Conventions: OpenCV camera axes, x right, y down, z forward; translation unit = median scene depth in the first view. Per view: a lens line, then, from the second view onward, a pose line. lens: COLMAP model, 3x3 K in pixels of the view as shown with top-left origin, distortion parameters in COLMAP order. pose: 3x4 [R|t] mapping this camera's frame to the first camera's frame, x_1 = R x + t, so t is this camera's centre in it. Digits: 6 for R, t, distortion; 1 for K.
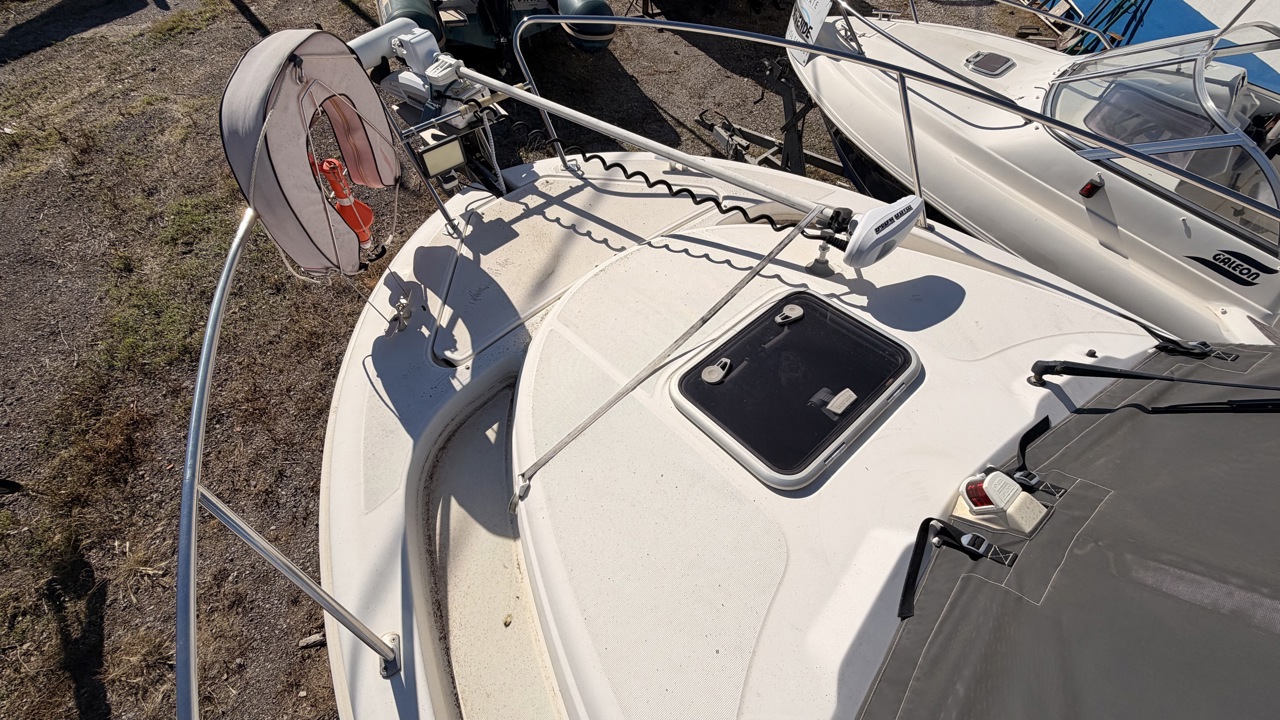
lens RADIAL K [[509.5, 0, 639.7], [0, 509.5, 360.0], [0, 0, 1]] dist [-0.000103, 0.000685]
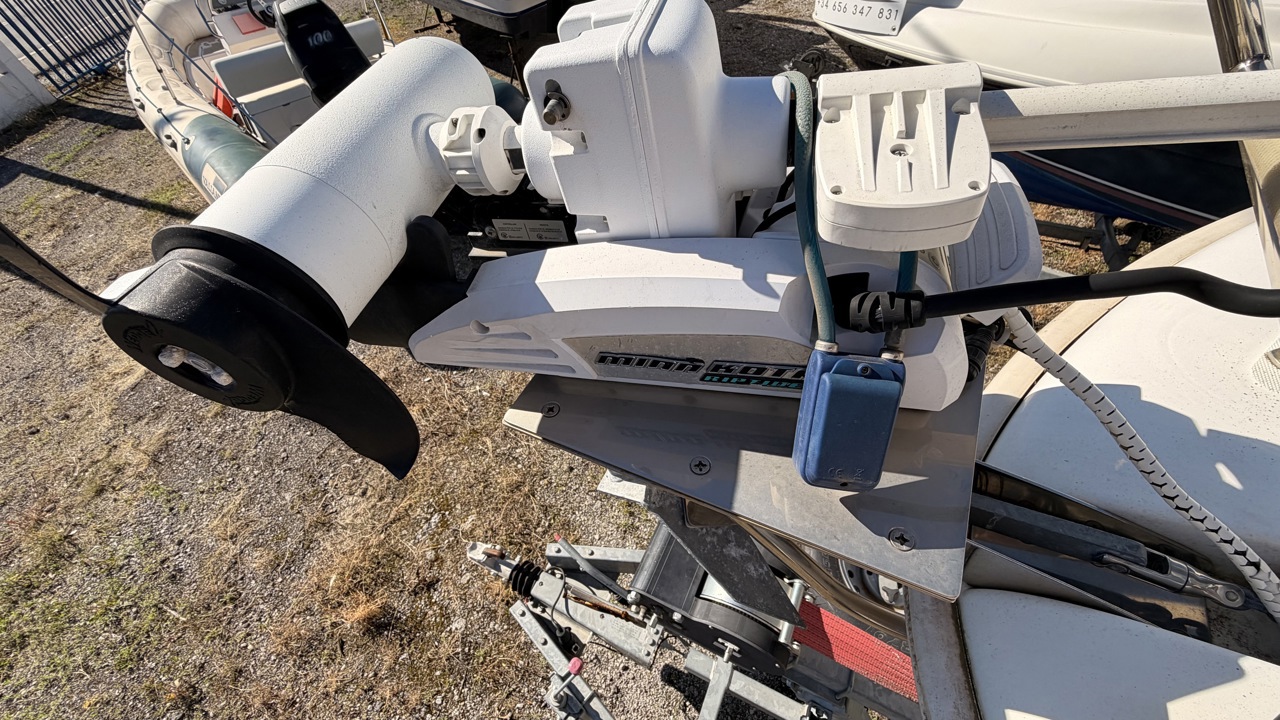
lens RADIAL K [[509.5, 0, 639.3], [0, 509.5, 360.2], [0, 0, 1]] dist [-0.000103, 0.000685]
pose [[0.907228, -0.392332, 0.151697, -0.203980], [0.408505, 0.907763, -0.095340, -0.212325], [-0.100300, 0.148464, 0.983818, 0.348182]]
